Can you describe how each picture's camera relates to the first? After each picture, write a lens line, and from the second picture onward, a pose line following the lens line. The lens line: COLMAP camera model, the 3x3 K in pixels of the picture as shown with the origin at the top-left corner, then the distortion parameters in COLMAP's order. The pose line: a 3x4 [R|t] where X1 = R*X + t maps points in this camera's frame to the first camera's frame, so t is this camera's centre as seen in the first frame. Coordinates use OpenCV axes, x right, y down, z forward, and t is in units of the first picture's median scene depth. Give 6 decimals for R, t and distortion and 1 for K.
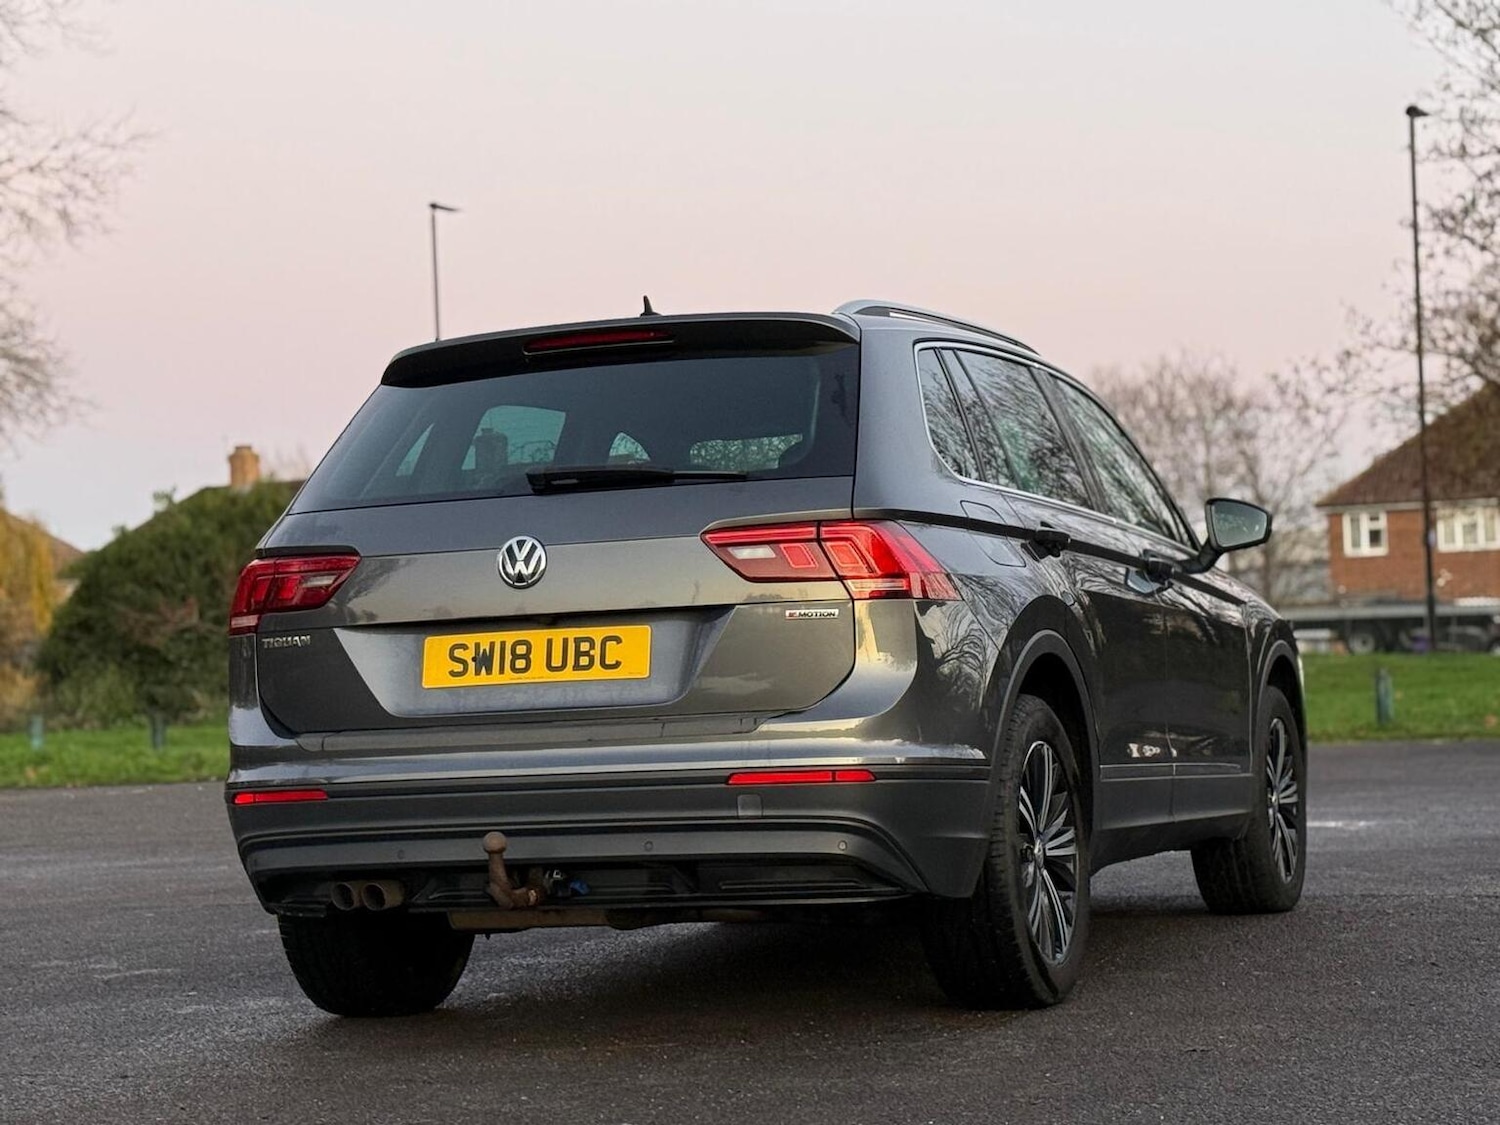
lens RADIAL K [[3159.4, 0, 739.0], [0, 3159.4, 587.2], [0, 0, 1]] dist [0.137015, 0.191170]
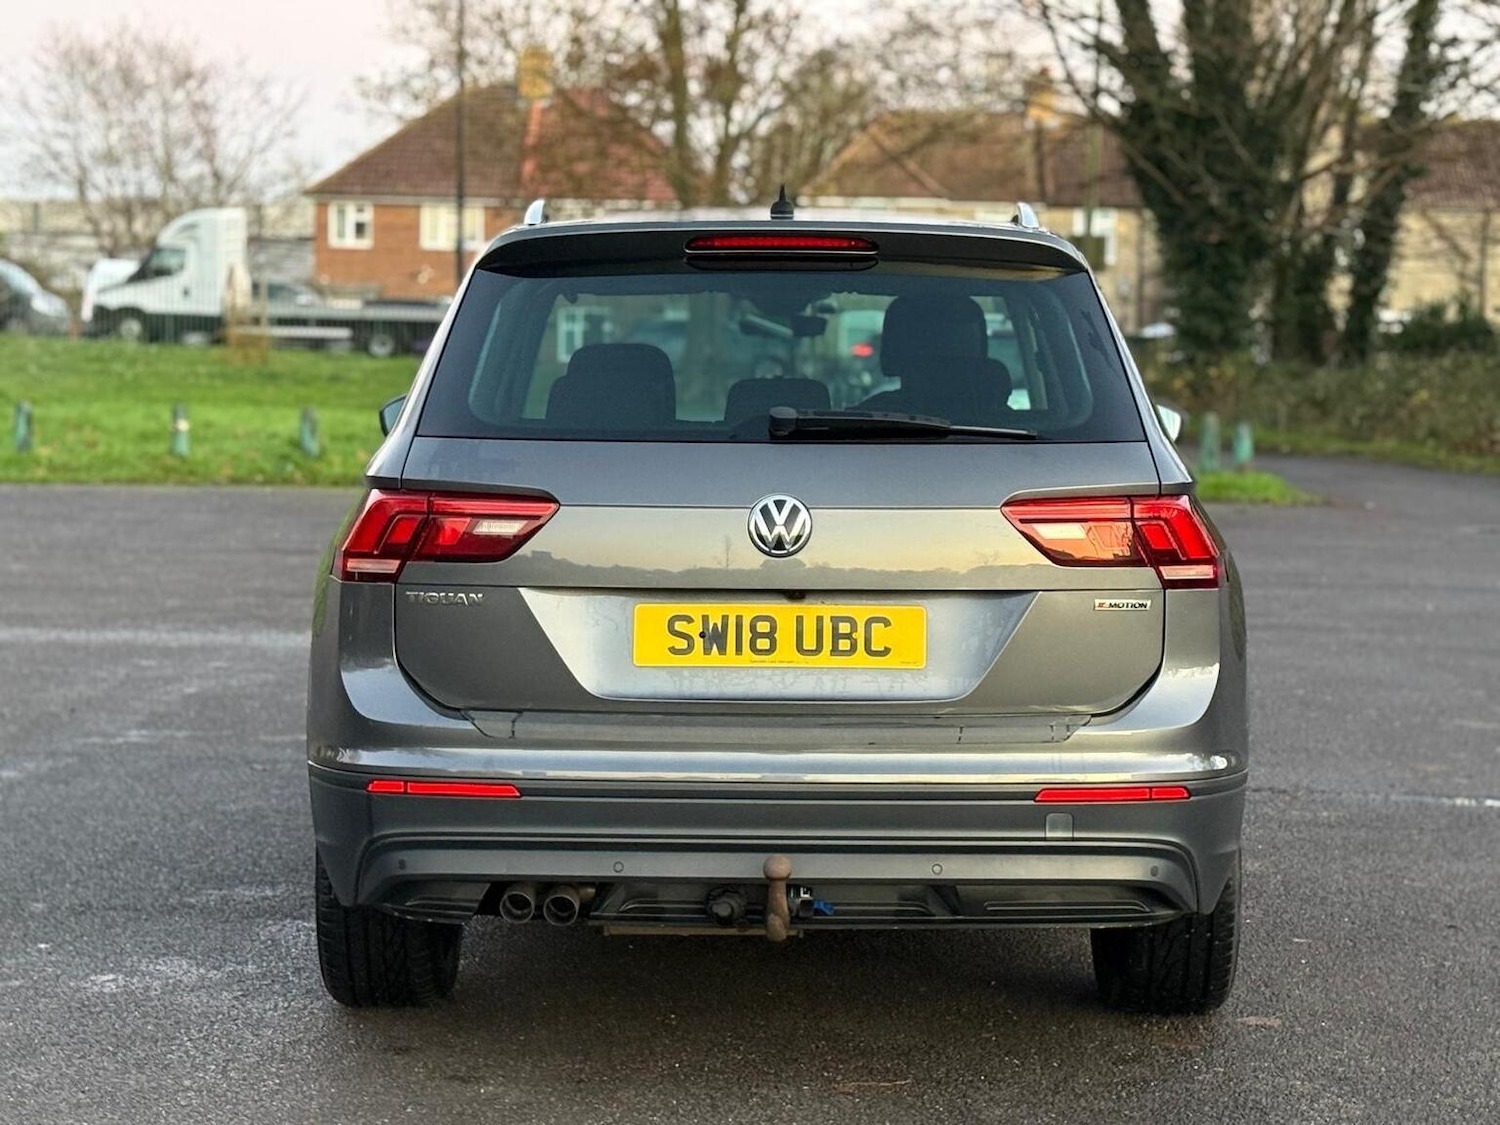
lens RADIAL K [[3148.0, 0, 750.2], [0, 3148.0, 583.6], [0, 0, 1]] dist [0.175024, -0.220562]
pose [[0.938822, 0.026234, 0.343401, -0.358654], [-0.061675, 0.993783, 0.092693, -0.068980], [-0.338834, -0.108202, 0.934604, 0.214258]]
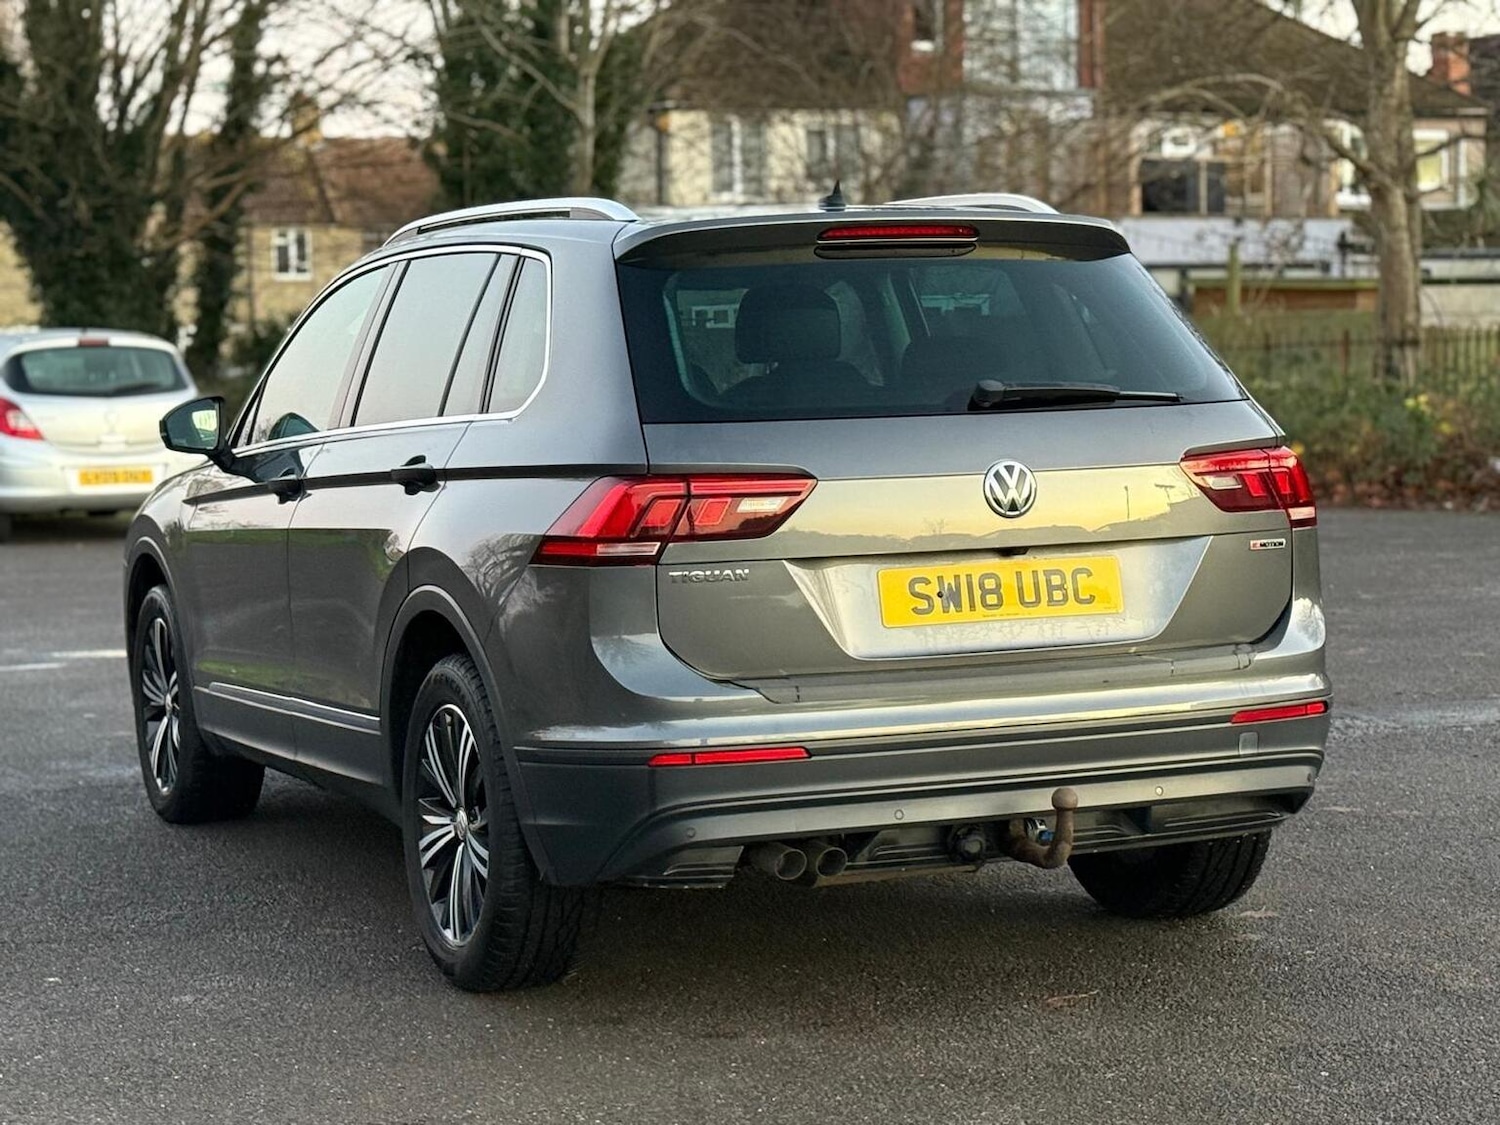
lens RADIAL K [[3148.0, 0, 750.2], [0, 3148.0, 583.6], [0, 0, 1]] dist [0.175024, -0.220562]
pose [[0.727894, -0.026452, 0.685180, -0.739067], [-0.028793, 0.997195, 0.069085, -0.041000], [-0.685085, -0.070015, 0.725090, 0.382741]]
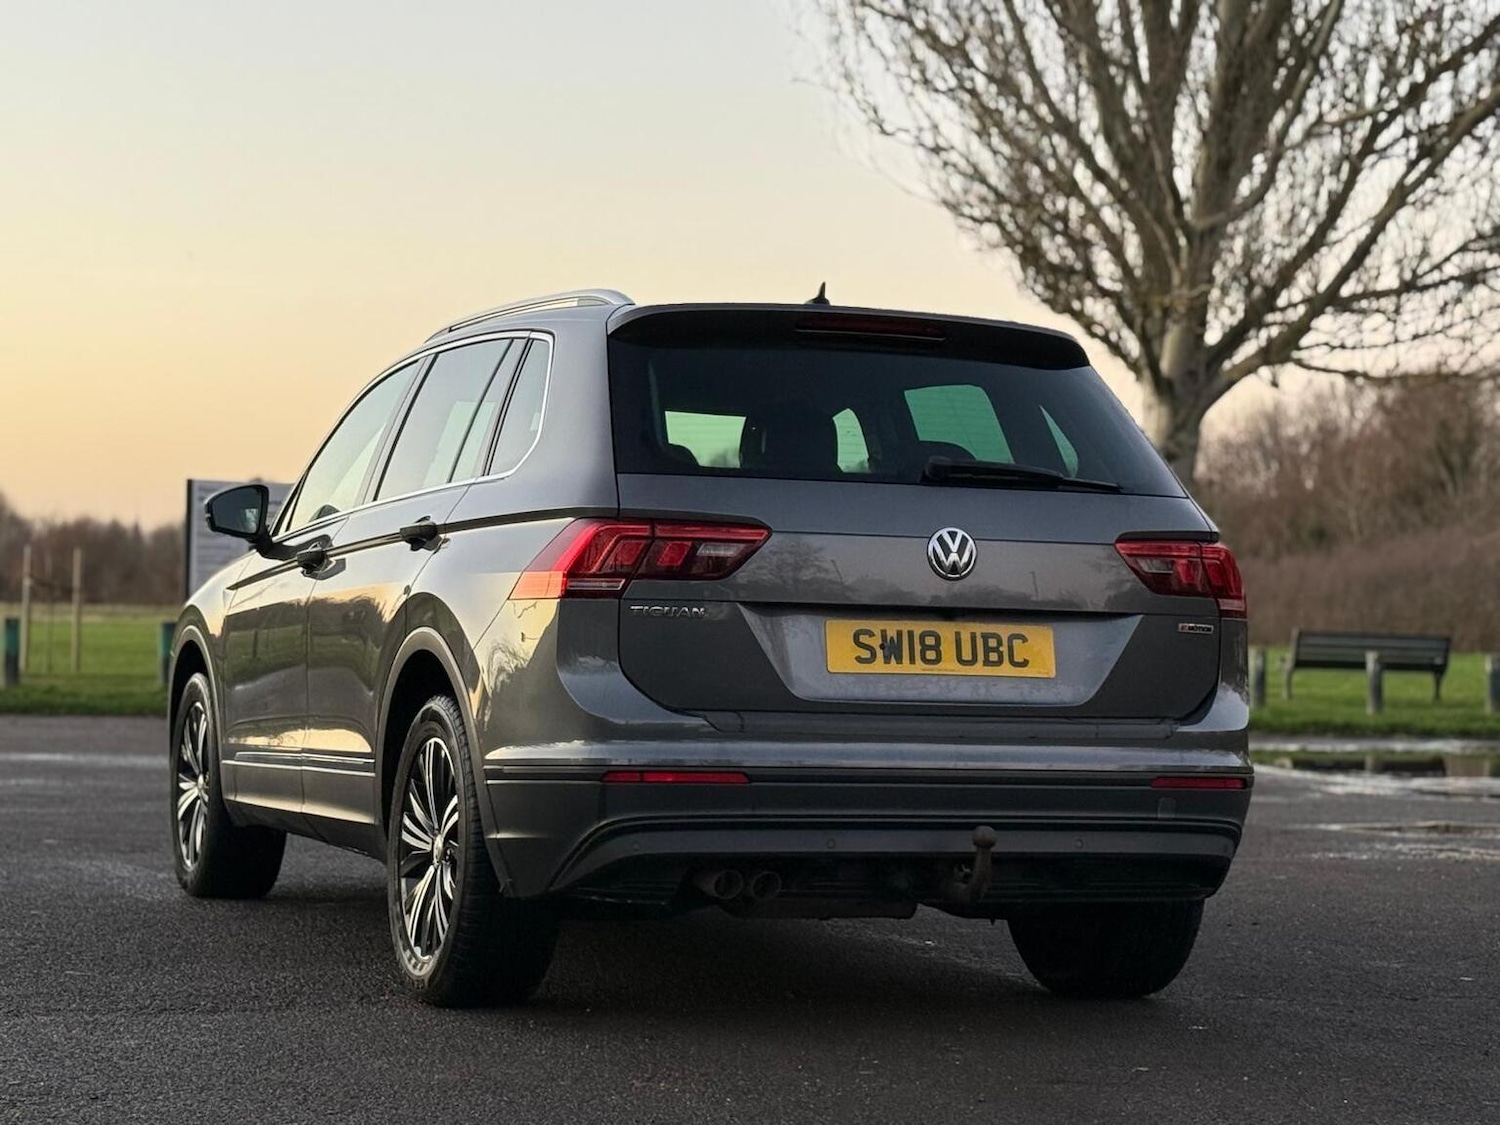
lens RADIAL K [[3159.4, 0, 739.0], [0, 3159.4, 587.2], [0, 0, 1]] dist [0.137015, 0.191170]
pose [[0.753593, 0.074985, 0.653050, -0.756387], [-0.084379, 0.996288, -0.017027, 0.024795], [-0.651903, -0.042272, 0.757123, 0.287327]]
